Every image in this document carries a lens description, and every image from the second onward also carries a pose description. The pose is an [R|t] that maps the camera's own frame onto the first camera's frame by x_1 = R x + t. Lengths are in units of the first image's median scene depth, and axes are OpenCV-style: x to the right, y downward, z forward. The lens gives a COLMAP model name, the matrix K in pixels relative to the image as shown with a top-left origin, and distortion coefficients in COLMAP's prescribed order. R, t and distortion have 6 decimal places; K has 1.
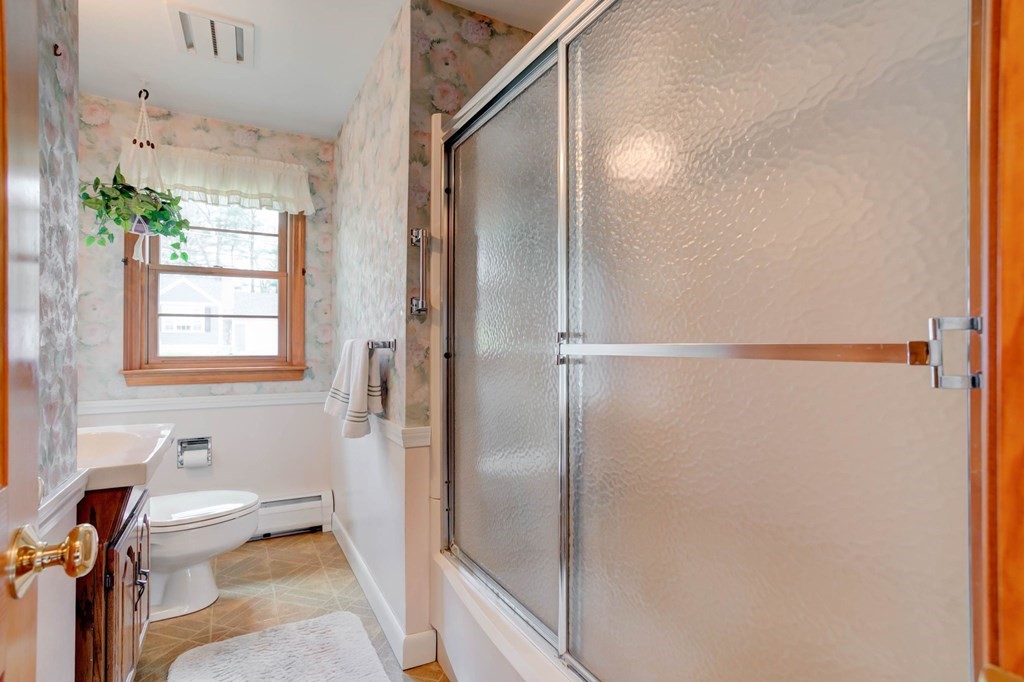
lens RADIAL K [[498.0, 0, 518.0], [0, 498.0, 339.8], [0, 0, 1]] dist [-0.048733, 0.027231]
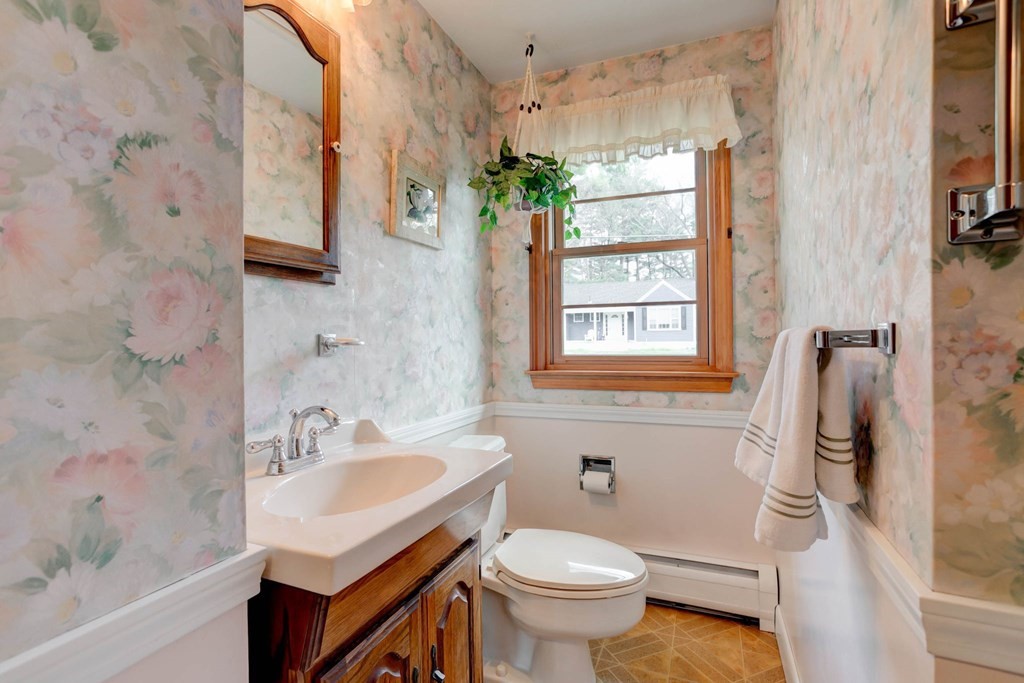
lens RADIAL K [[498.0, 0, 513.1], [0, 498.0, 339.2], [0, 0, 1]] dist [-0.048733, 0.027231]
pose [[0.614474, -0.009062, -0.788885, -0.093760], [0.013970, 0.999902, -0.000605, 0.004780], [0.788814, -0.010649, 0.614540, 0.384569]]
